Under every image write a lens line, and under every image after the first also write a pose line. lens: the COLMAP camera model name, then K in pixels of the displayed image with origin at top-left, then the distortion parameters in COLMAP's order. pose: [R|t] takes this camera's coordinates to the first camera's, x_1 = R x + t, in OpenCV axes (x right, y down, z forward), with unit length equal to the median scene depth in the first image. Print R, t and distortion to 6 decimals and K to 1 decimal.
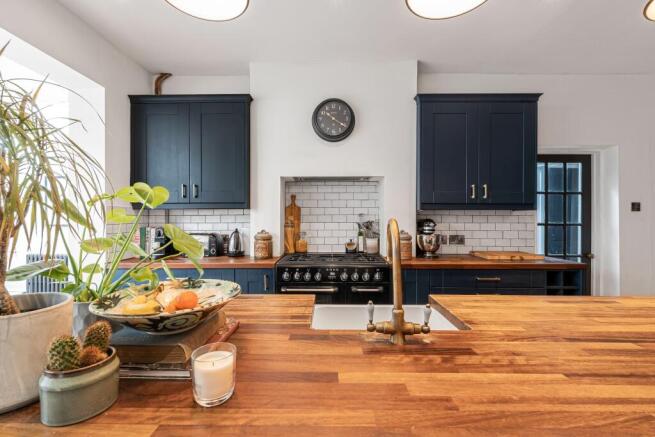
lens RADIAL K [[287.3, 0, 327.5], [0, 287.3, 223.4], [0, 0, 1]] dist [-0.001587, -0.000129]
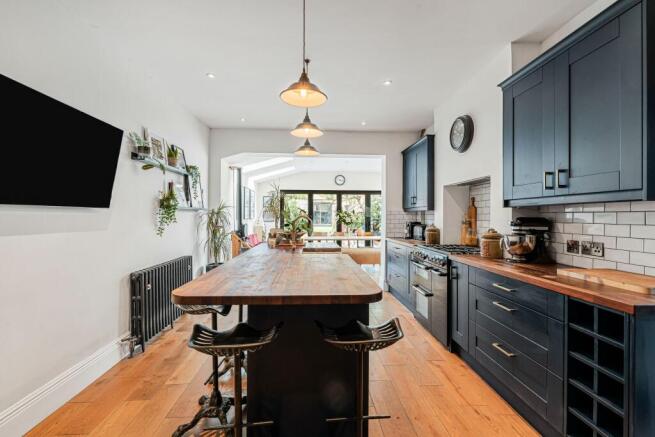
lens RADIAL K [[300.2, 0, 327.5], [0, 300.2, 218.5], [0, 0, 1]] dist [0.002134, 0.000389]
pose [[0.080291, 0.006301, -0.996752, 1.108678], [-0.009422, 0.999940, 0.005563, -0.012996], [0.996727, 0.008945, 0.080346, 0.317641]]
